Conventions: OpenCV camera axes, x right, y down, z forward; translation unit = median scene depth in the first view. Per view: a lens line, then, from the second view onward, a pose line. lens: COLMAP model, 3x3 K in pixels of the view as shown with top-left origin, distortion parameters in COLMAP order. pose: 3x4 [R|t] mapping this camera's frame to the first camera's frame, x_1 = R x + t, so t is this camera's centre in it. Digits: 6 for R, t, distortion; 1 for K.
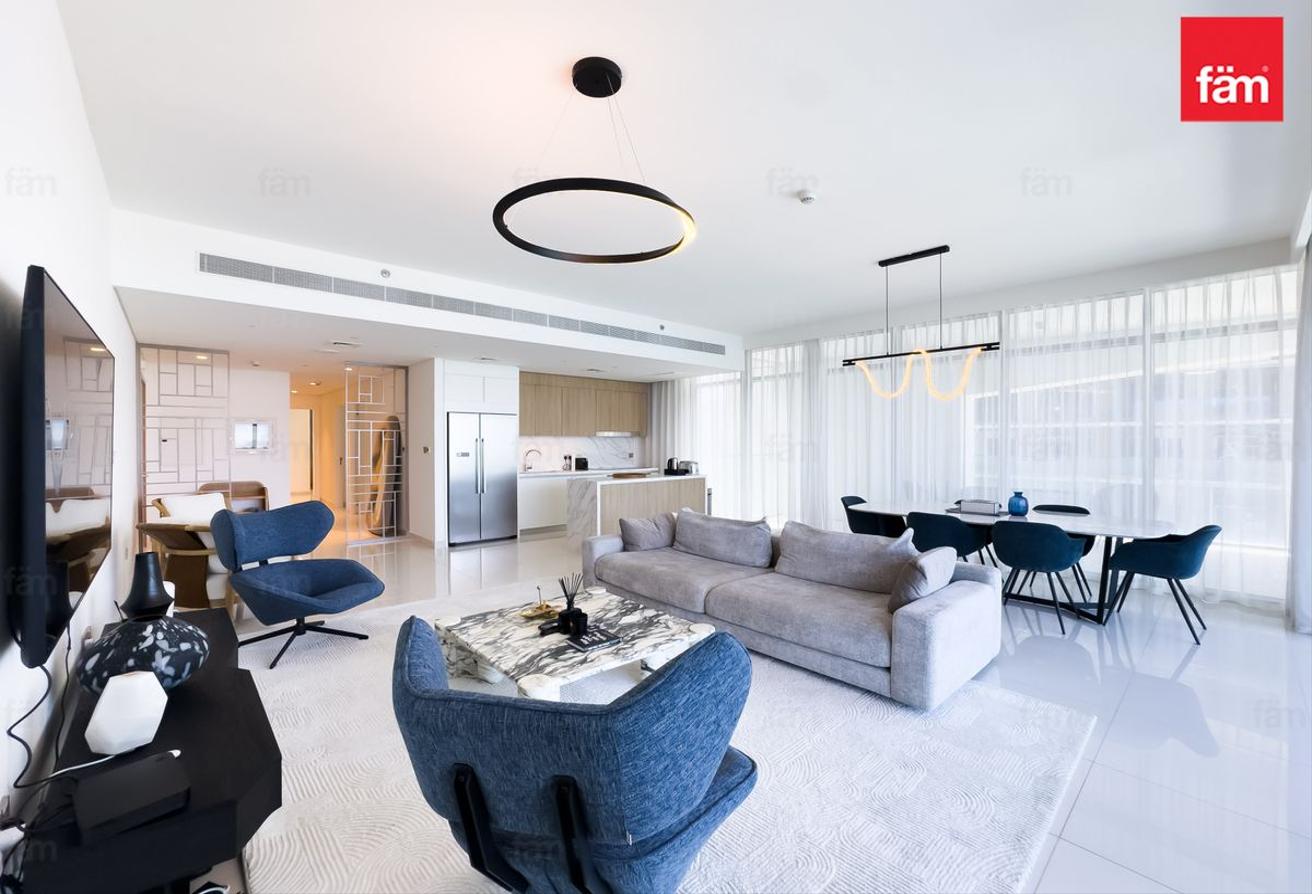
lens RADIAL K [[546.8, 0, 650.1], [0, 546.8, 449.6], [0, 0, 1]] dist [-0.001066, 0.000076]
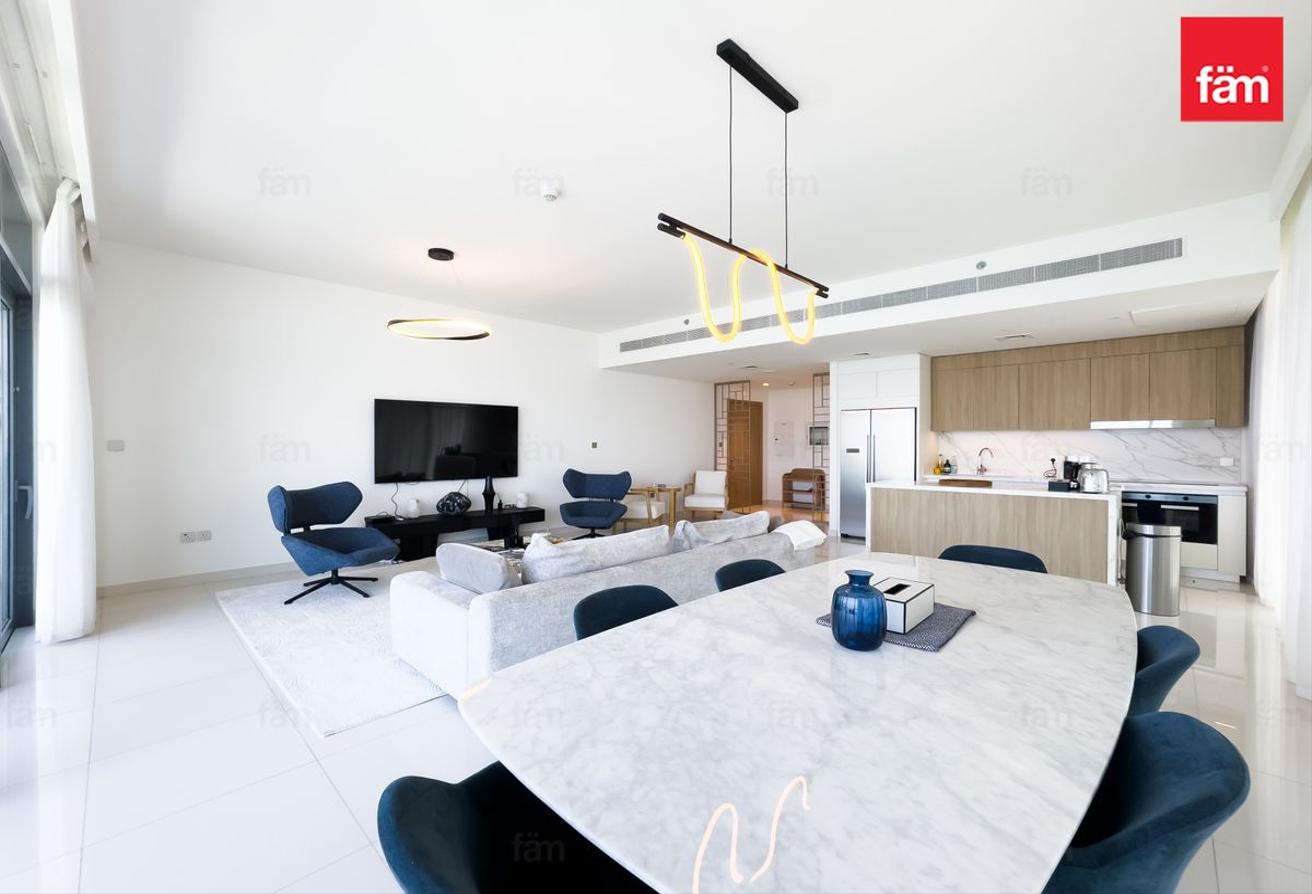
lens RADIAL K [[546.8, 0, 650.1], [0, 546.8, 449.6], [0, 0, 1]] dist [-0.001066, 0.000076]
pose [[0.074684, 0.012152, -0.997133, 0.579350], [-0.013017, 0.999852, 0.011210, -0.000348], [0.997122, 0.012143, 0.074831, 0.483109]]
